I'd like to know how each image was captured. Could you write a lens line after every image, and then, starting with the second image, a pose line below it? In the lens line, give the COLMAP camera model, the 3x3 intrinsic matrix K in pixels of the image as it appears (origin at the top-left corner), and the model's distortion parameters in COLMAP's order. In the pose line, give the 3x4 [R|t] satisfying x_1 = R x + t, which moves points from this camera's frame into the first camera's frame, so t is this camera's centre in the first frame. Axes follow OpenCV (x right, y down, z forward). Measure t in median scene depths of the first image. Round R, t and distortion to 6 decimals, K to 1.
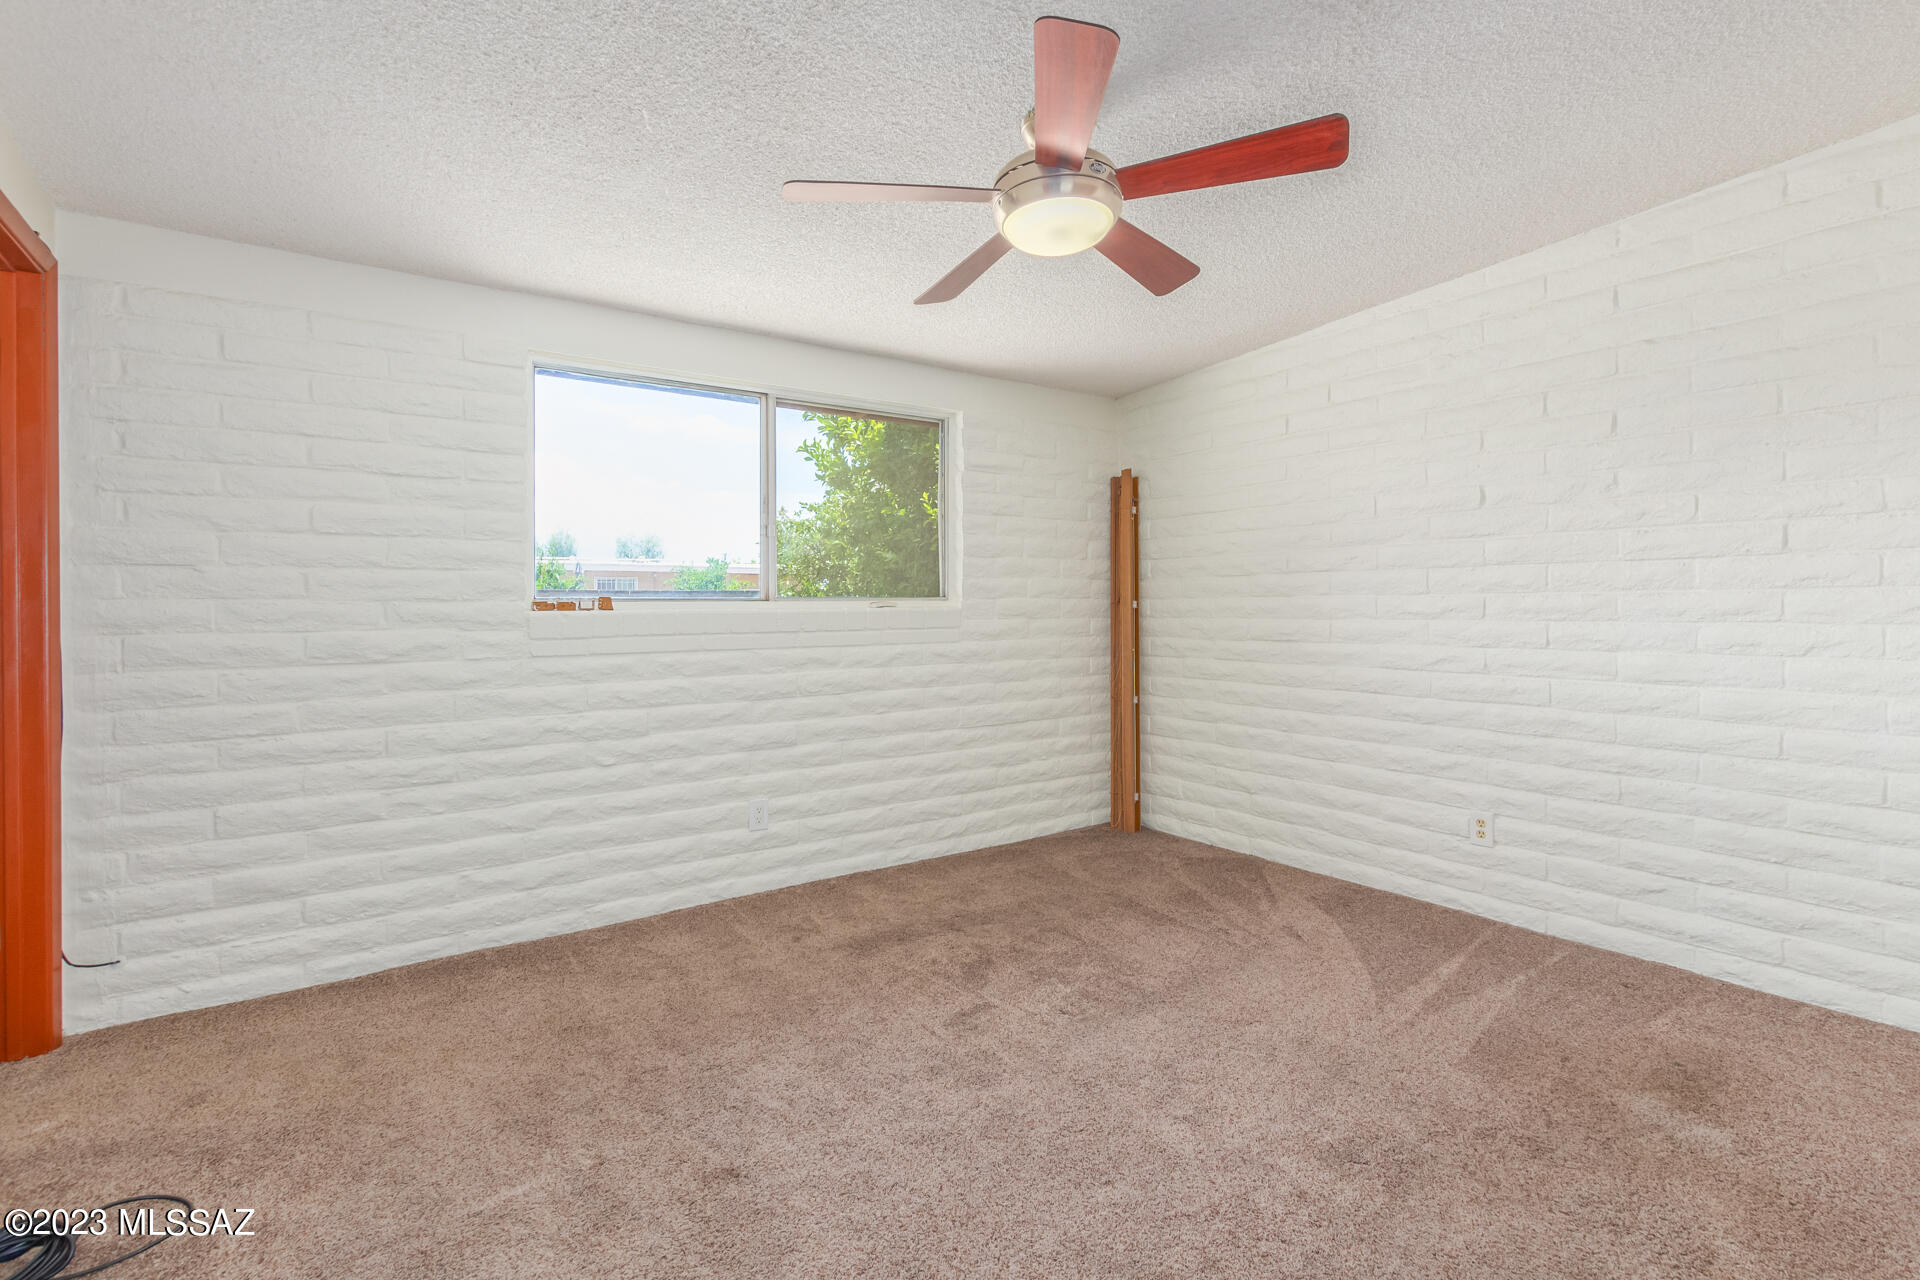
lens RADIAL K [[911.4, 0, 979.6], [0, 911.4, 603.3], [0, 0, 1]] dist [0.006207, -0.002772]
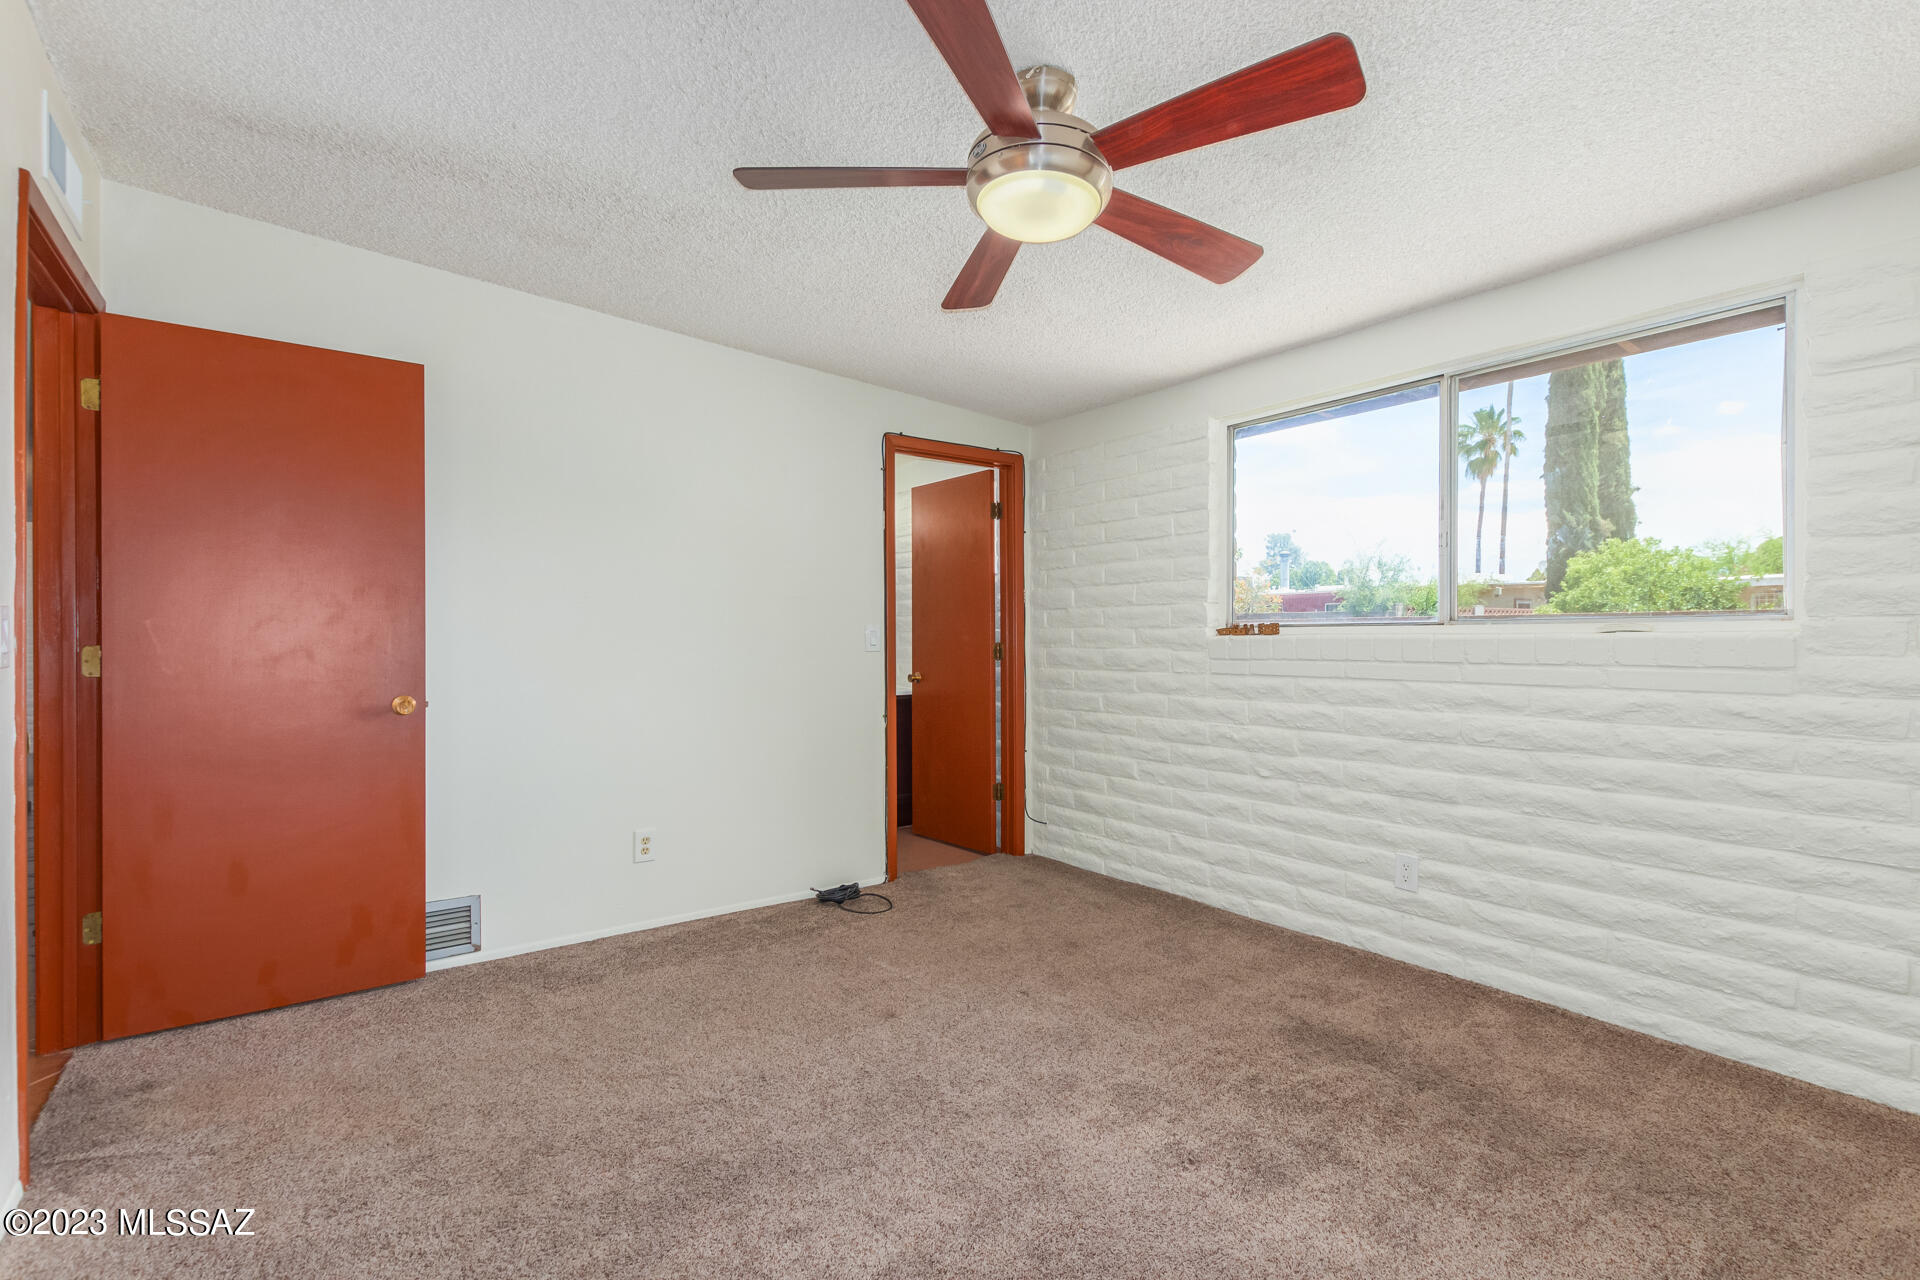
lens RADIAL K [[911.4, 0, 988.5], [0, 911.4, 633.5], [0, 0, 1]] dist [0.006207, -0.002772]
pose [[0.003486, 0.000017, -0.999994, 0.679864], [0.002145, 0.999998, 0.000025, 0.004644], [0.999992, -0.002145, 0.003486, 0.655787]]
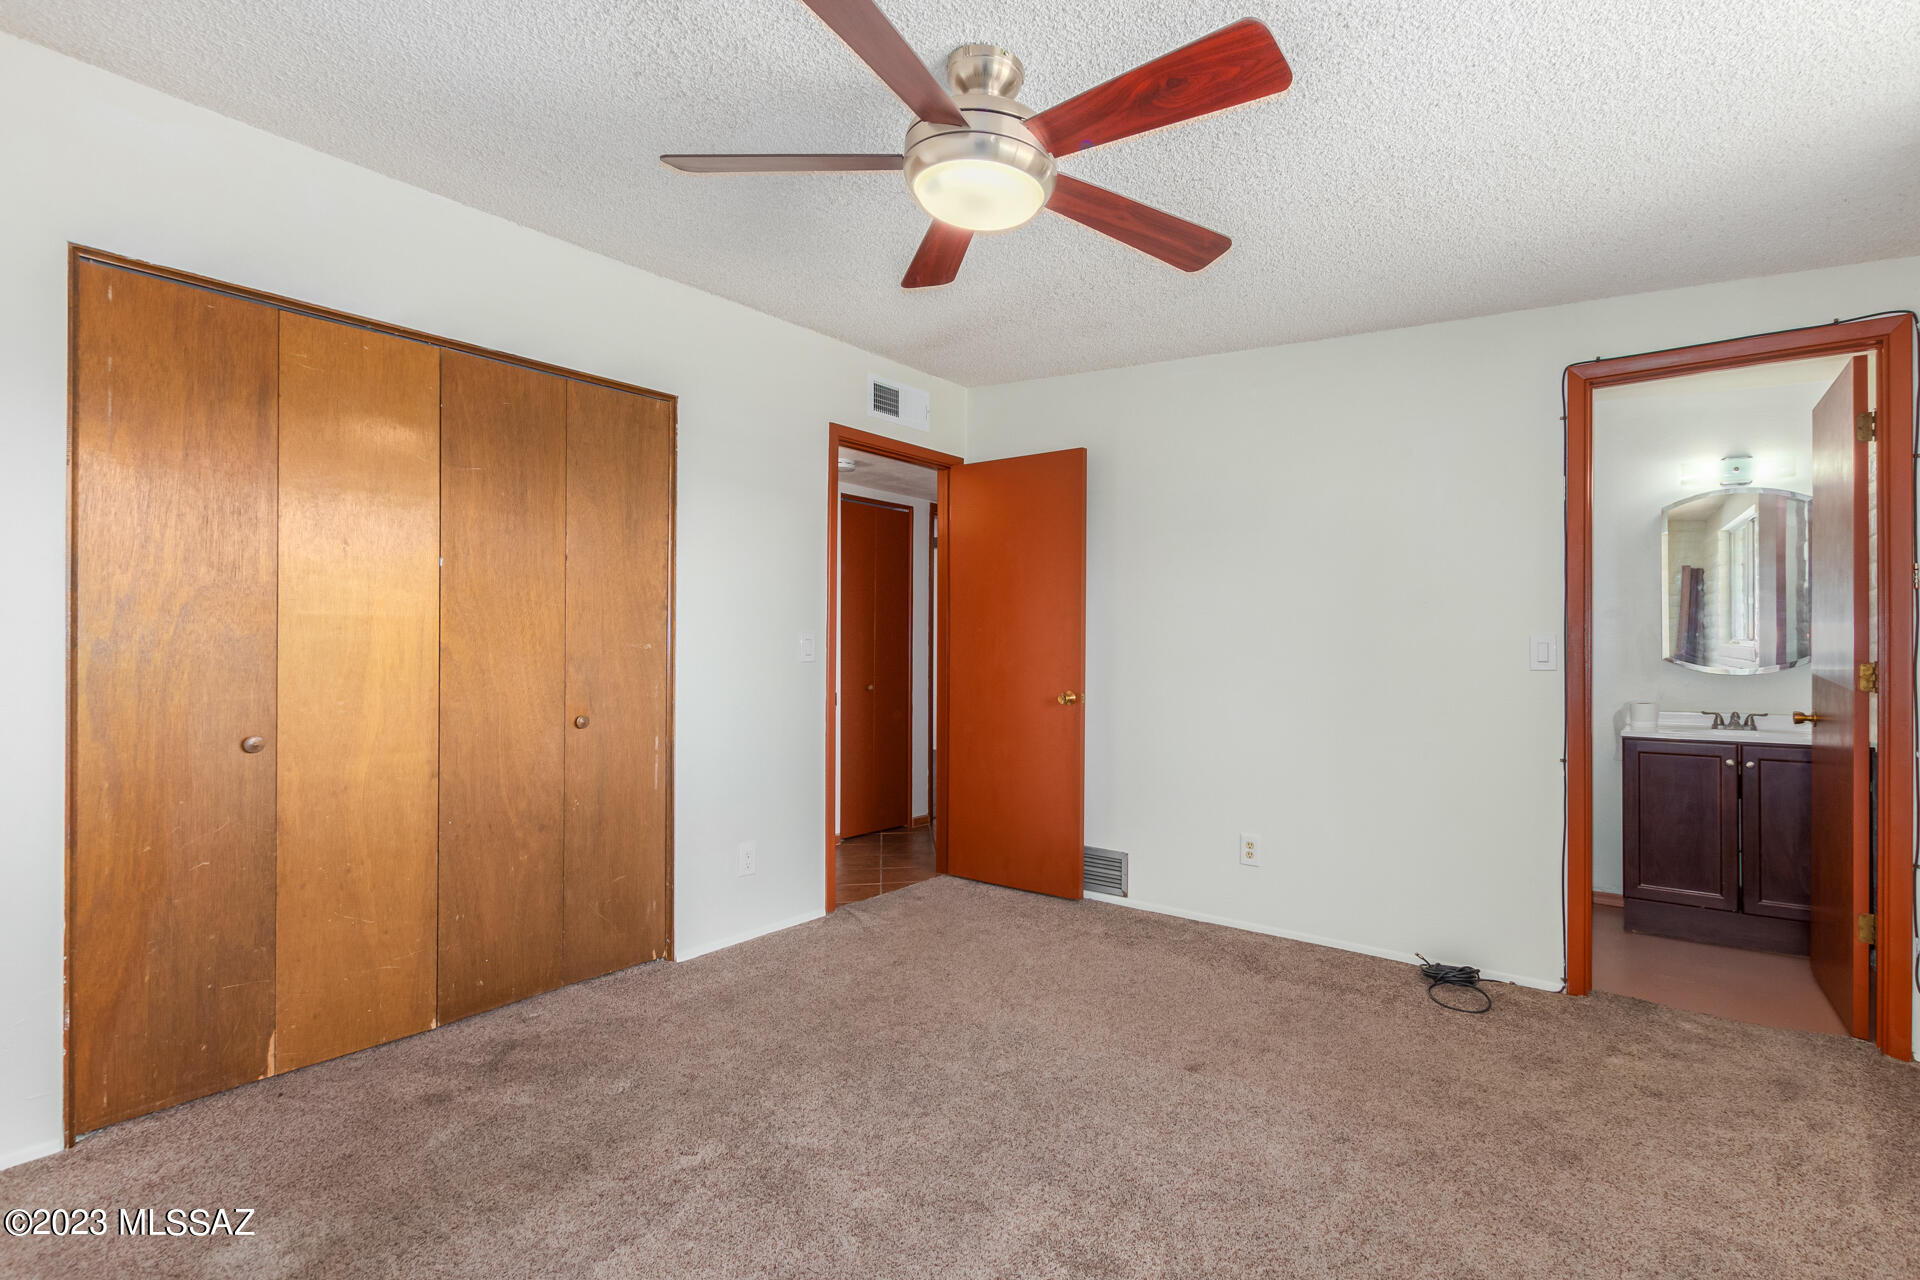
lens RADIAL K [[911.4, 0, 972.6], [0, 911.4, 639.3], [0, 0, 1]] dist [0.006207, -0.002772]
pose [[-0.969783, -0.004330, -0.243930, 0.207183], [-0.001576, 0.999933, -0.011482, 0.009057], [0.243964, -0.010751, -0.969725, 1.255990]]
